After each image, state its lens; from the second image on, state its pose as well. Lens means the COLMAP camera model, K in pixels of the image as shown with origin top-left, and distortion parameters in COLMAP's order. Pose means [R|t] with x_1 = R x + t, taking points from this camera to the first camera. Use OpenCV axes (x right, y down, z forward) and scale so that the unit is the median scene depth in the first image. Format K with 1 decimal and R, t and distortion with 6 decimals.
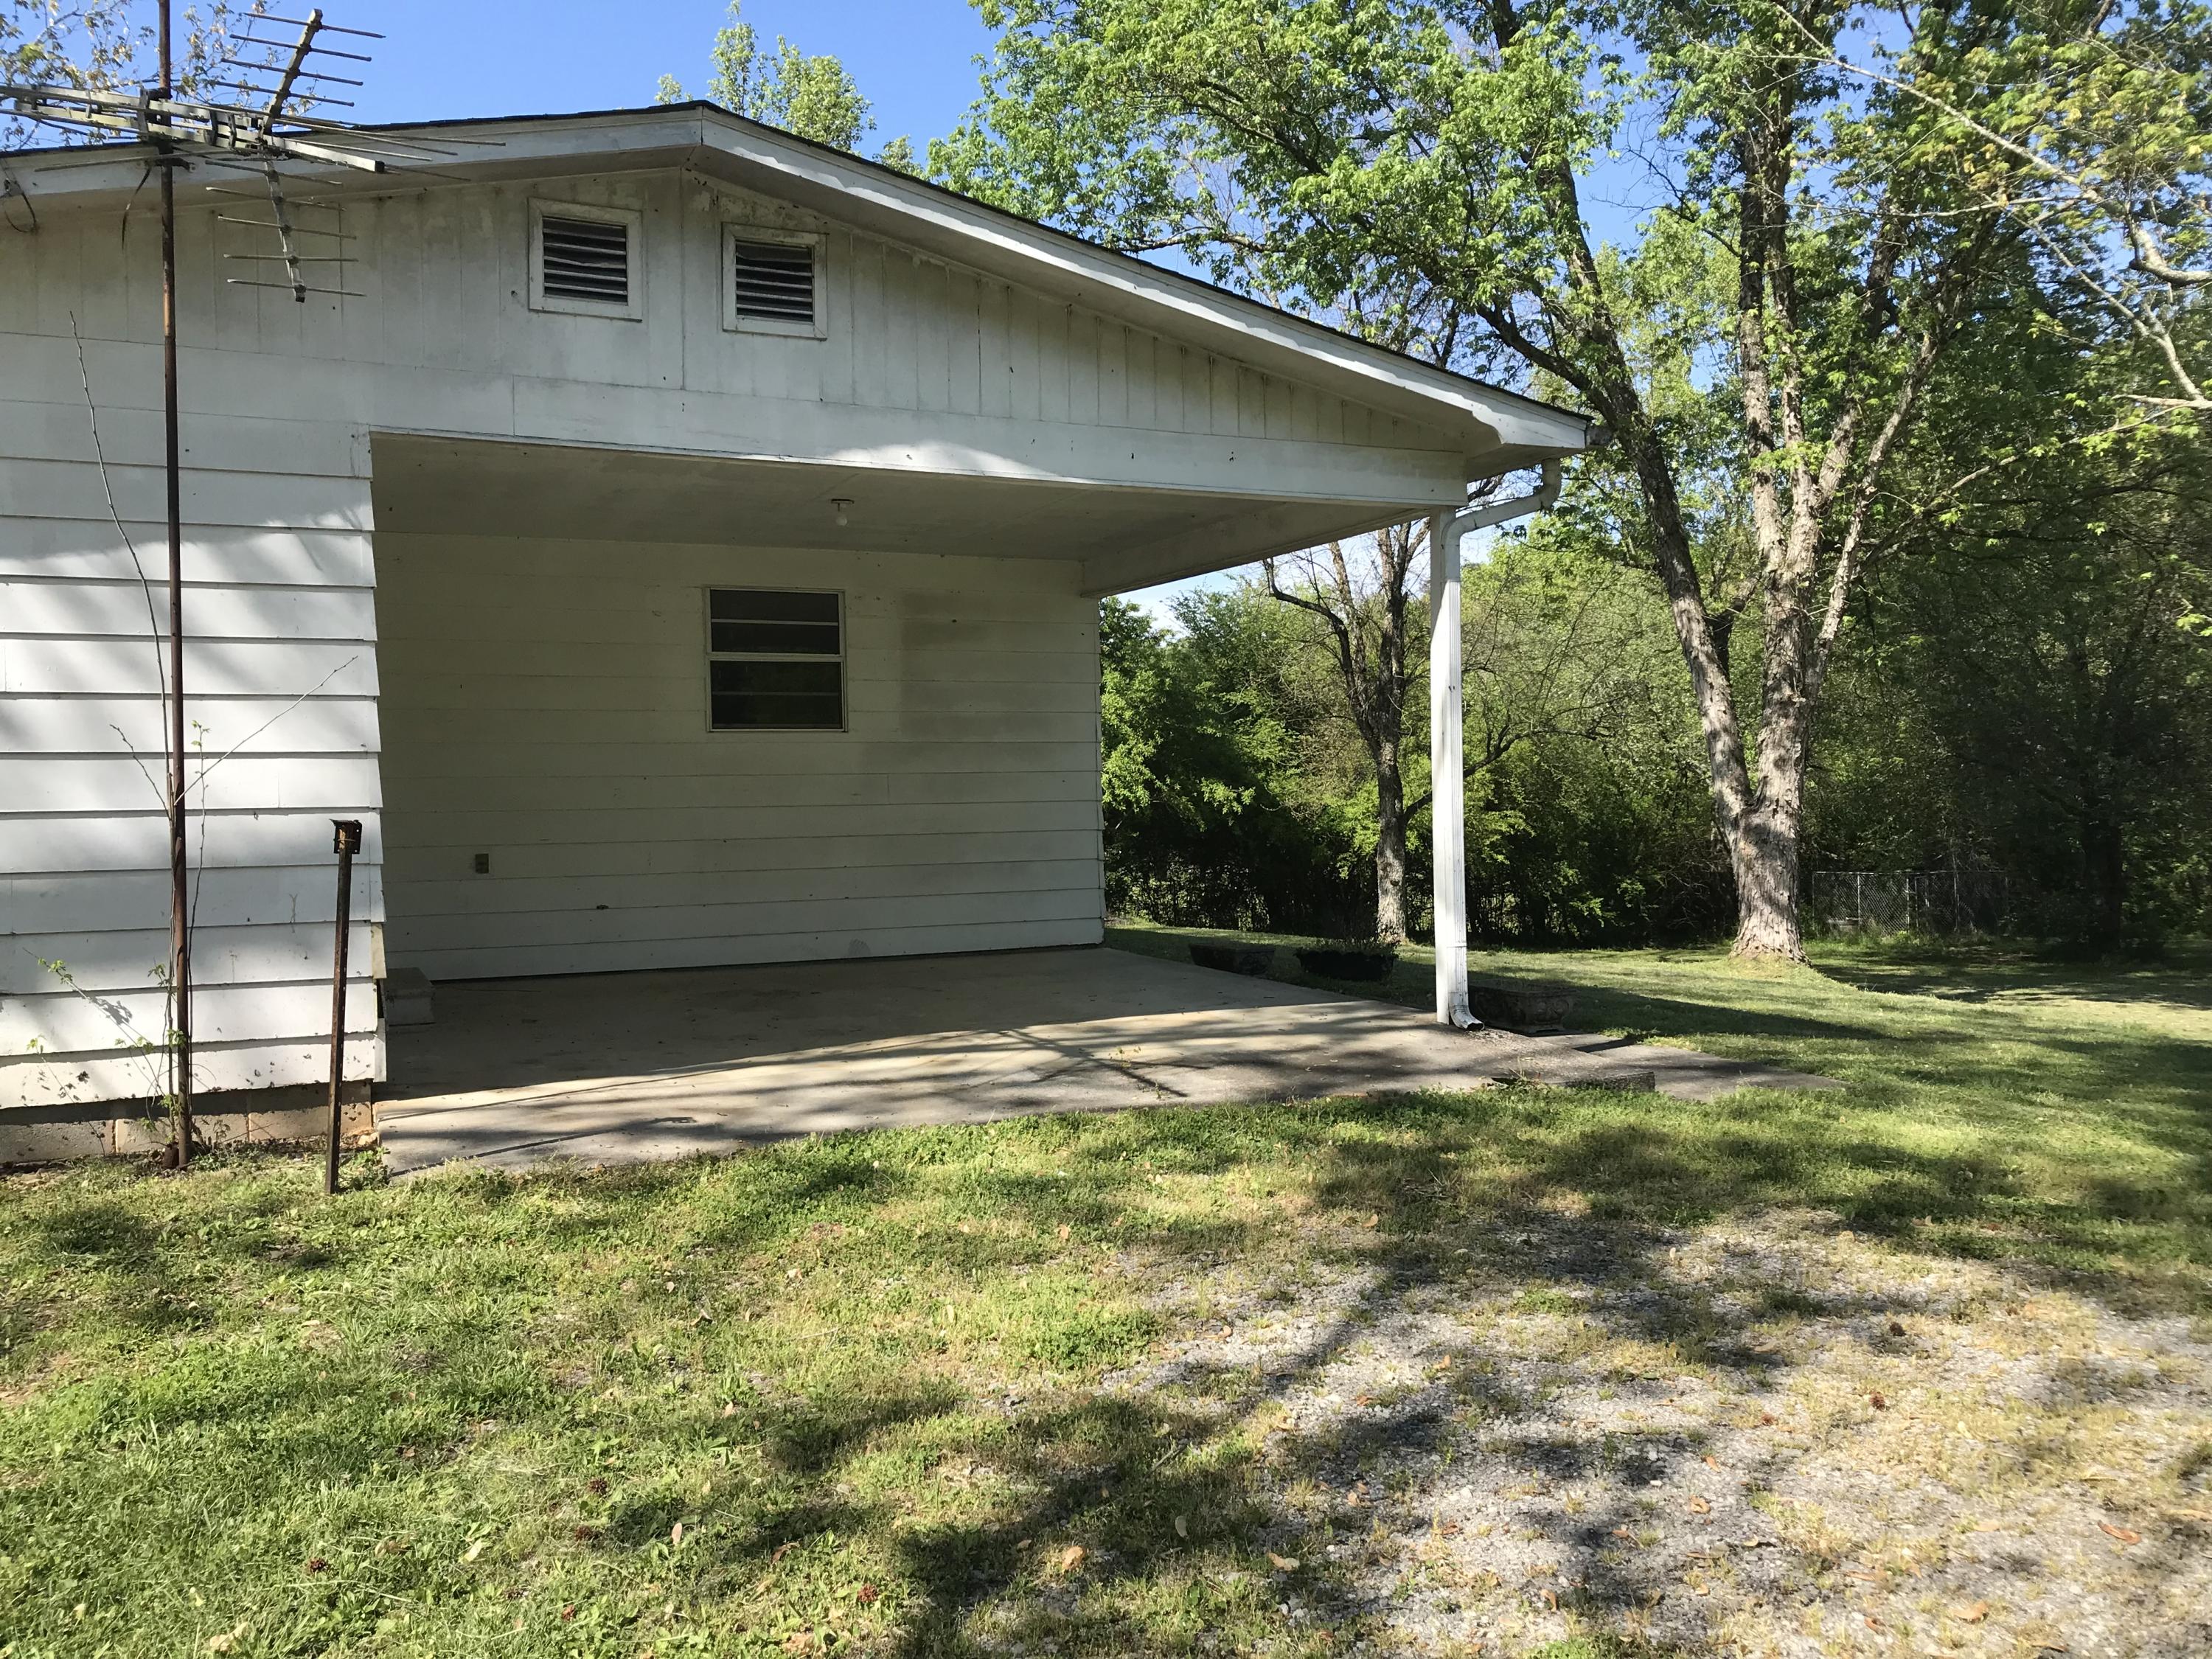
lens RADIAL K [[1843.2, 0, 1127.8], [0, 1843.2, 820.1], [0, 0, 1]] dist [0.054954, -0.057111]
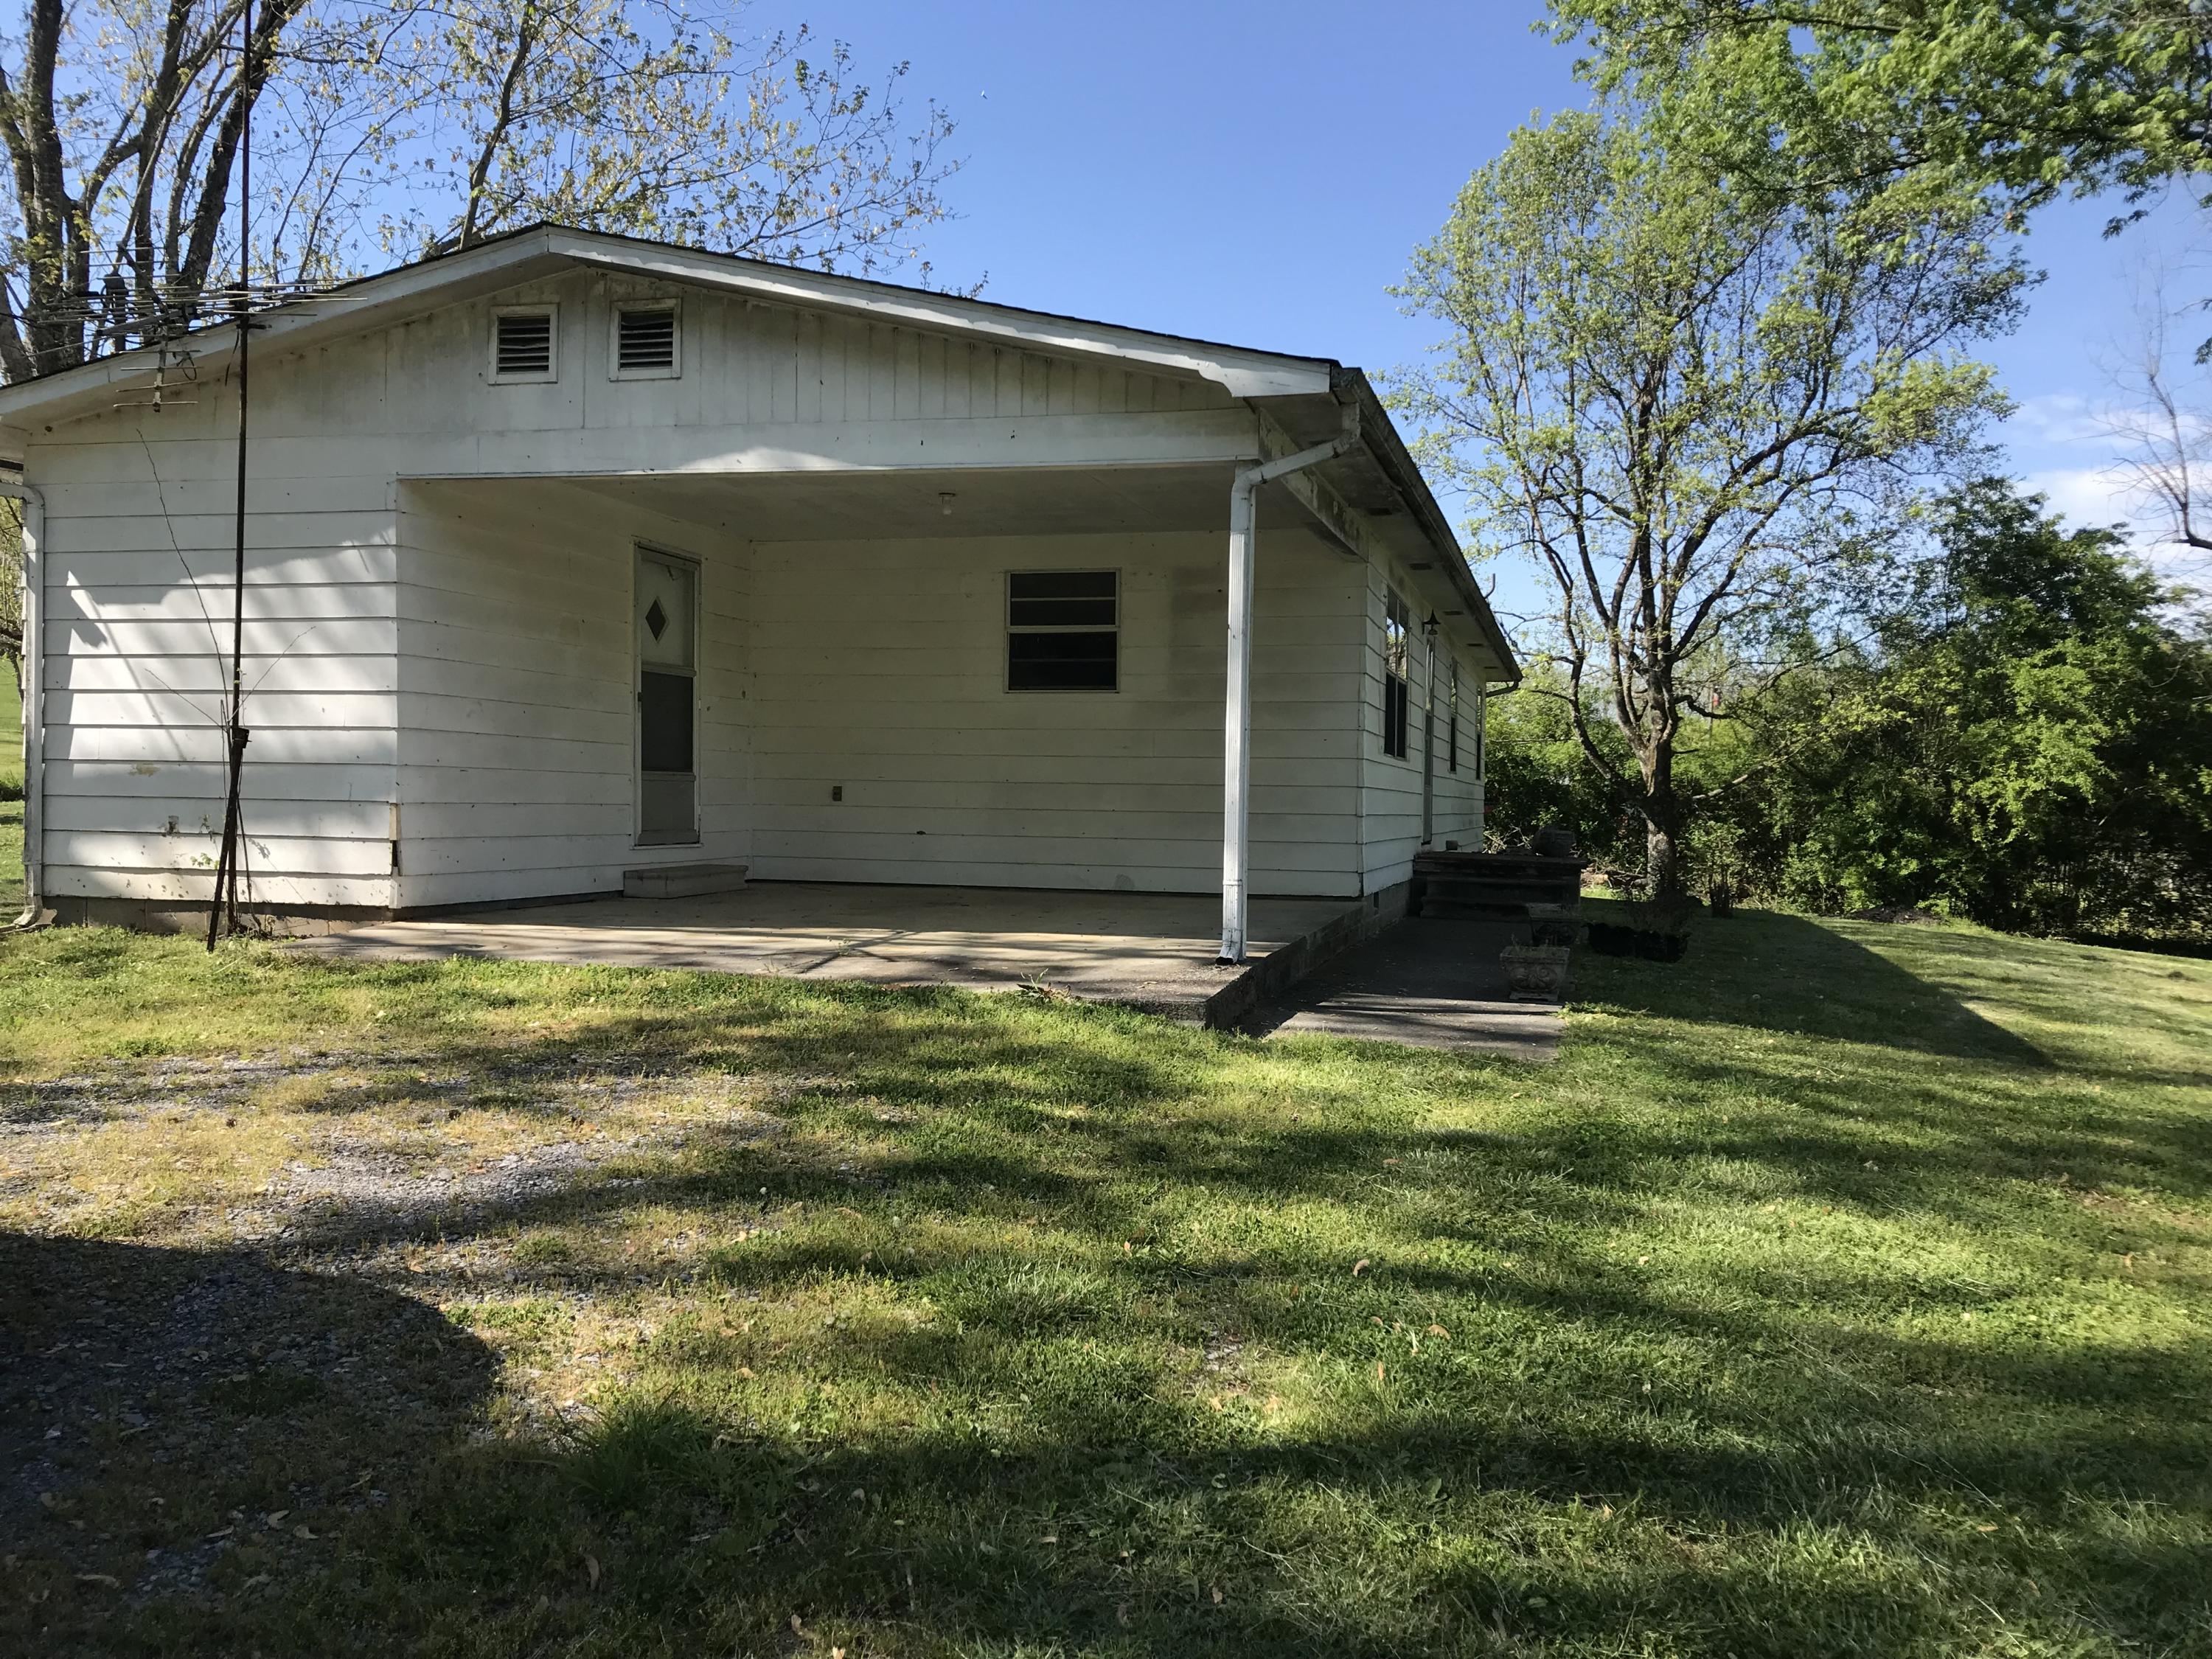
lens RADIAL K [[1843.2, 0, 1122.8], [0, 1843.2, 841.6], [0, 0, 1]] dist [0.054954, -0.057111]
pose [[0.778755, 0.043682, -0.625805, 0.898540], [-0.034098, 0.999045, 0.027302, 0.021388], [0.626401, 0.000077, 0.779501, 0.169948]]
